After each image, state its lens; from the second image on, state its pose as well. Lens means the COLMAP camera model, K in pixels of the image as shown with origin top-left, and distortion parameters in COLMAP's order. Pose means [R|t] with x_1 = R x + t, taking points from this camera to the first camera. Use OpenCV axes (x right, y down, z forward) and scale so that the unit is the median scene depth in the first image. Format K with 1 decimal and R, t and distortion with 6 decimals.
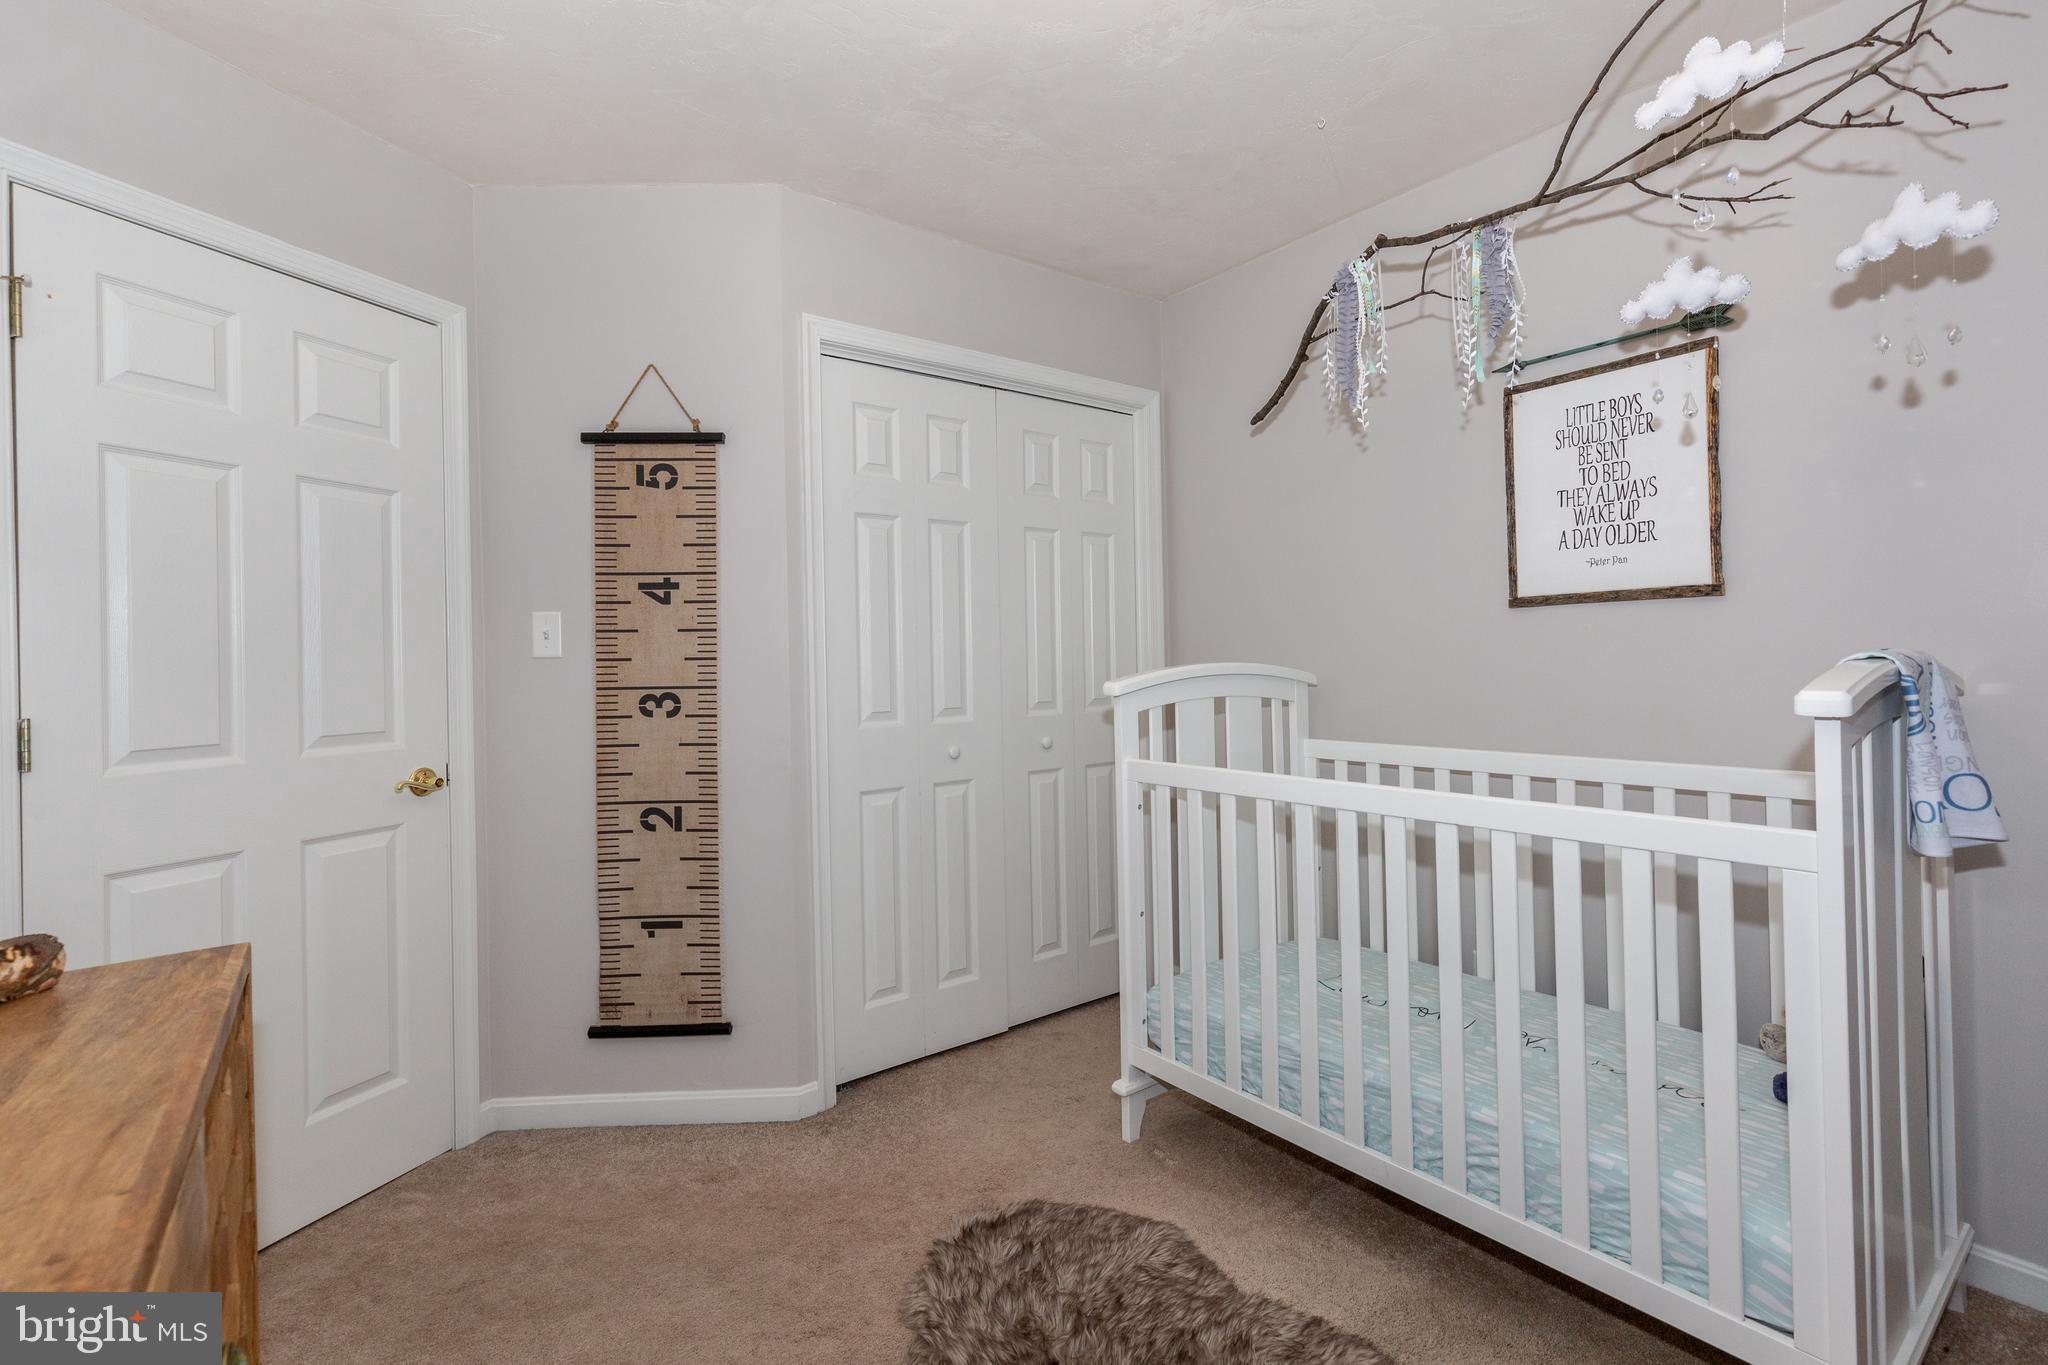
lens RADIAL K [[924.9, 0, 1024.1], [0, 924.9, 666.9], [0, 0, 1]] dist [0.011555, -0.002755]
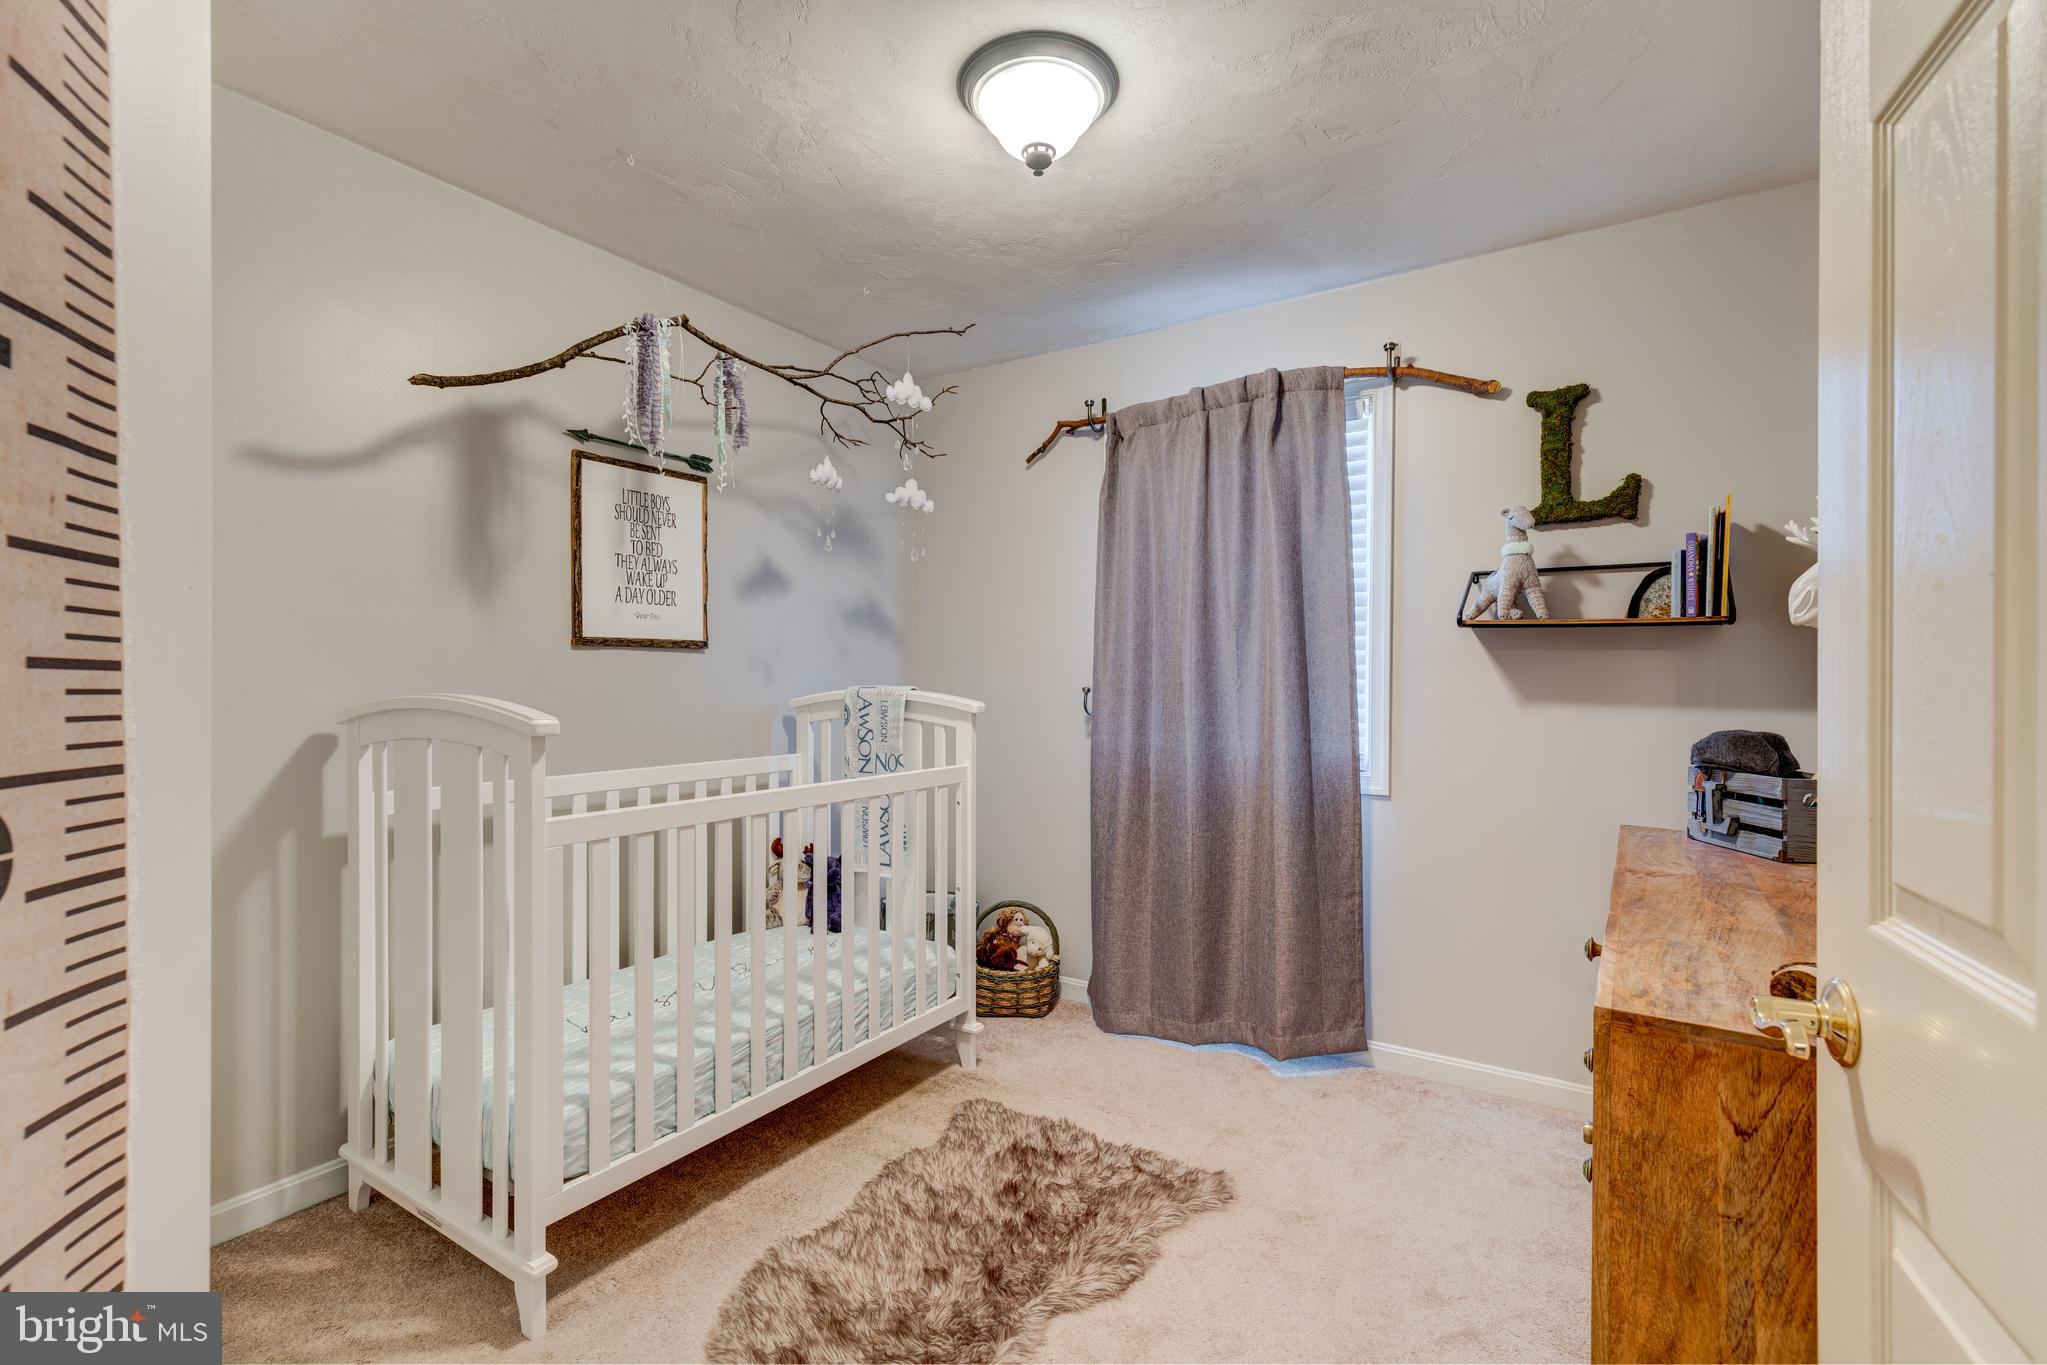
lens RADIAL K [[924.5, 0, 1008.0], [0, 924.5, 674.3], [0, 0, 1]] dist [0.011555, -0.002755]
pose [[-0.336908, 0.019692, 0.941332, -0.755434], [0.013863, 0.999777, -0.015953, -0.005169], [-0.941436, 0.007675, -0.337106, 0.957779]]
